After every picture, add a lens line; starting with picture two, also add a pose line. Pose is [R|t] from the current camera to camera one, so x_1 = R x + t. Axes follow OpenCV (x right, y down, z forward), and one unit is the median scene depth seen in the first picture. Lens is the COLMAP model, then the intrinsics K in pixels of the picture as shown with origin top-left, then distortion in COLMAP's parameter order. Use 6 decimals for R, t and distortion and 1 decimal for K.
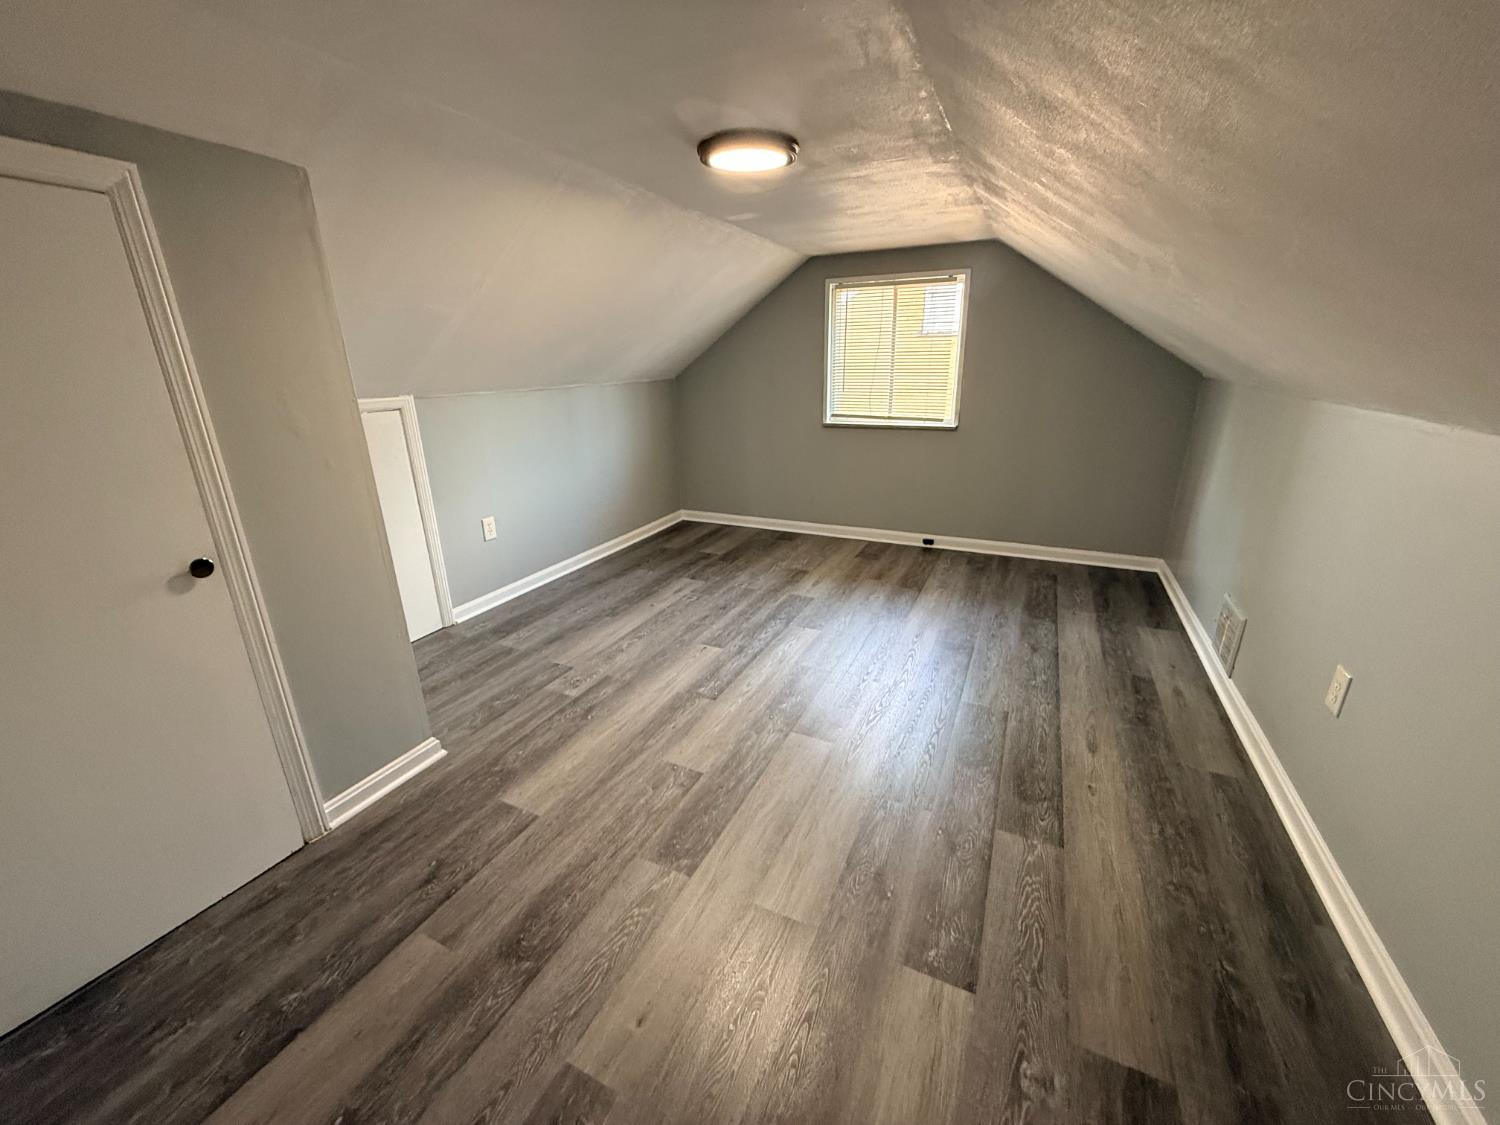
lens RADIAL K [[597.8, 0, 746.1], [0, 597.8, 562.1], [0, 0, 1]] dist [-0.001096, 0.000143]
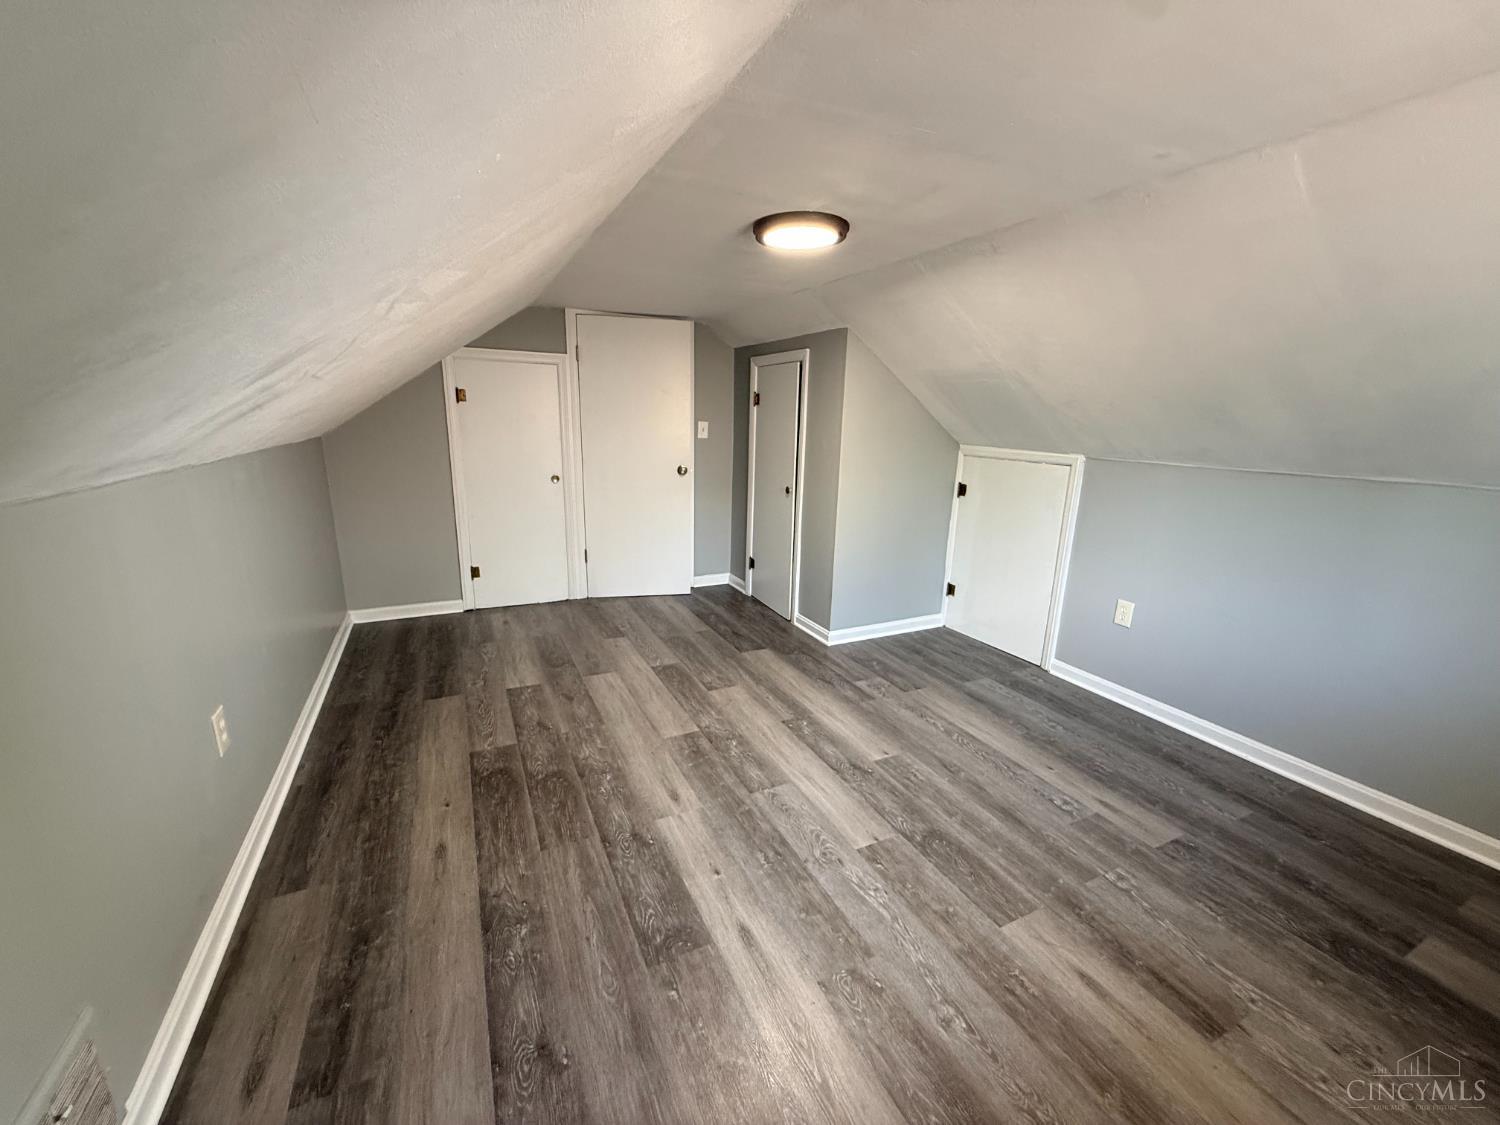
lens RADIAL K [[597.8, 0, 746.1], [0, 597.8, 562.1], [0, 0, 1]] dist [-0.001096, 0.000143]
pose [[-0.619560, 0.187447, -0.762240, 0.746744], [-0.268328, 0.861993, 0.430079, -0.461309], [0.737662, 0.470990, -0.483759, 1.303044]]
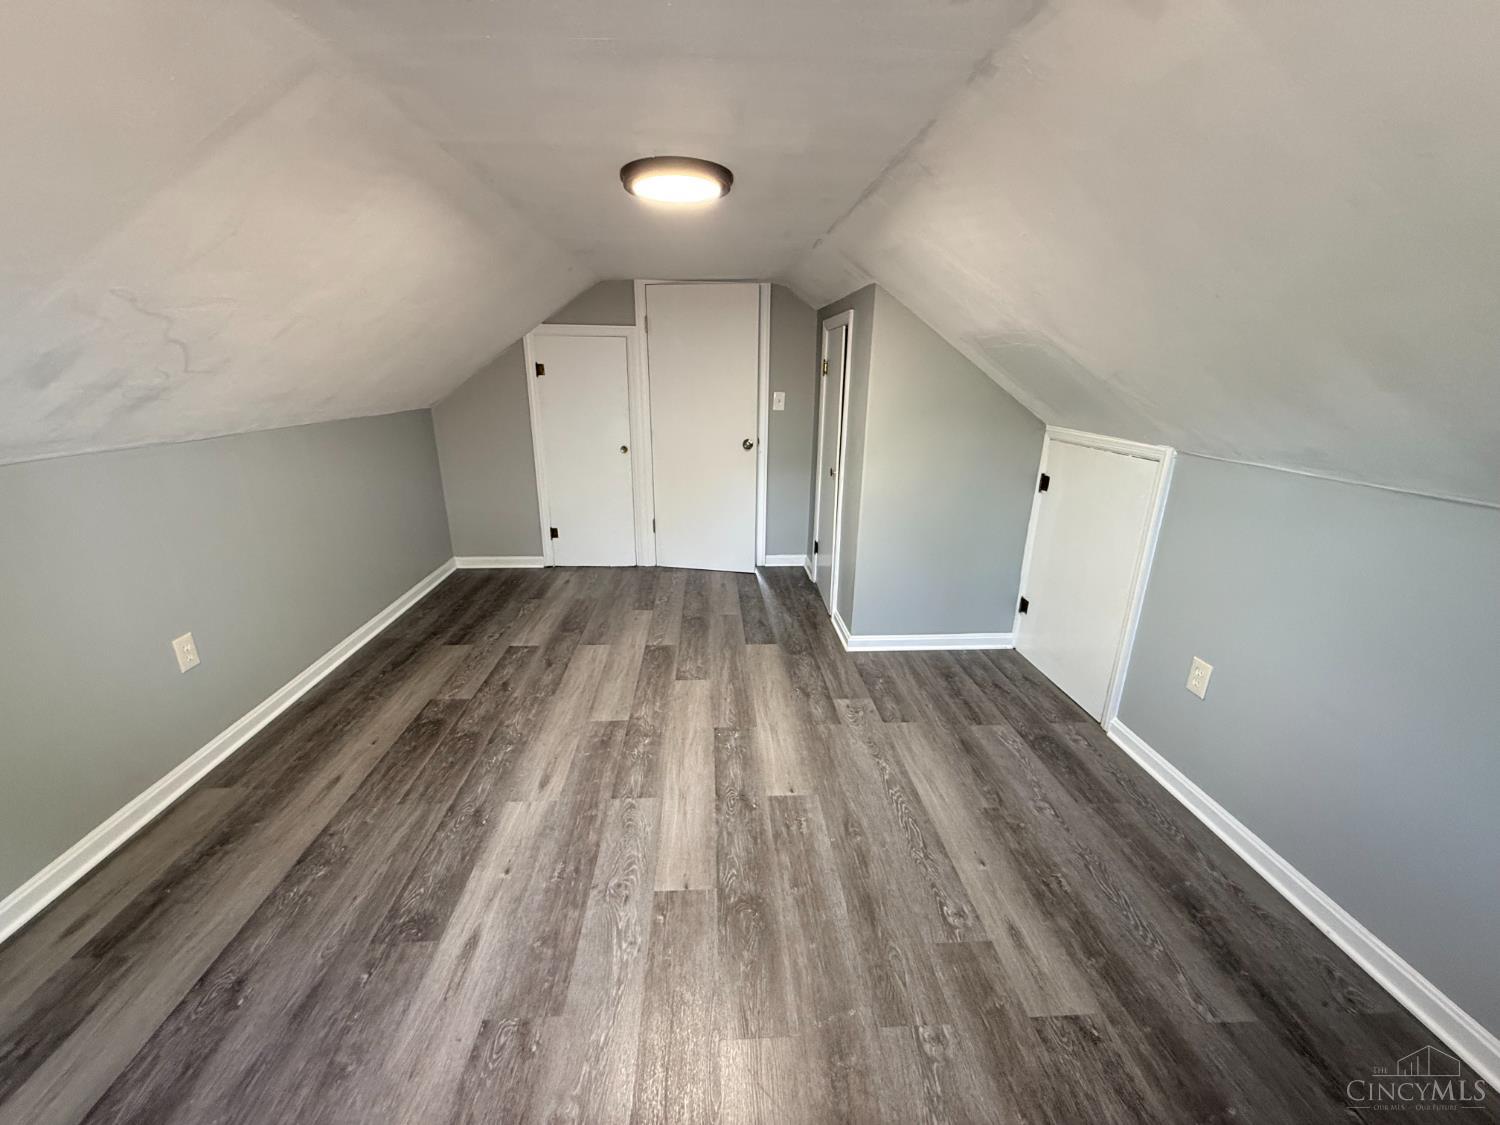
lens RADIAL K [[597.8, 0, 746.1], [0, 597.8, 562.1], [0, 0, 1]] dist [-0.001096, 0.000143]
pose [[-0.872771, 0.153694, -0.463302, 0.319696], [-0.157198, 0.810074, 0.564862, -0.564206], [0.462125, 0.565825, -0.682849, 1.511732]]
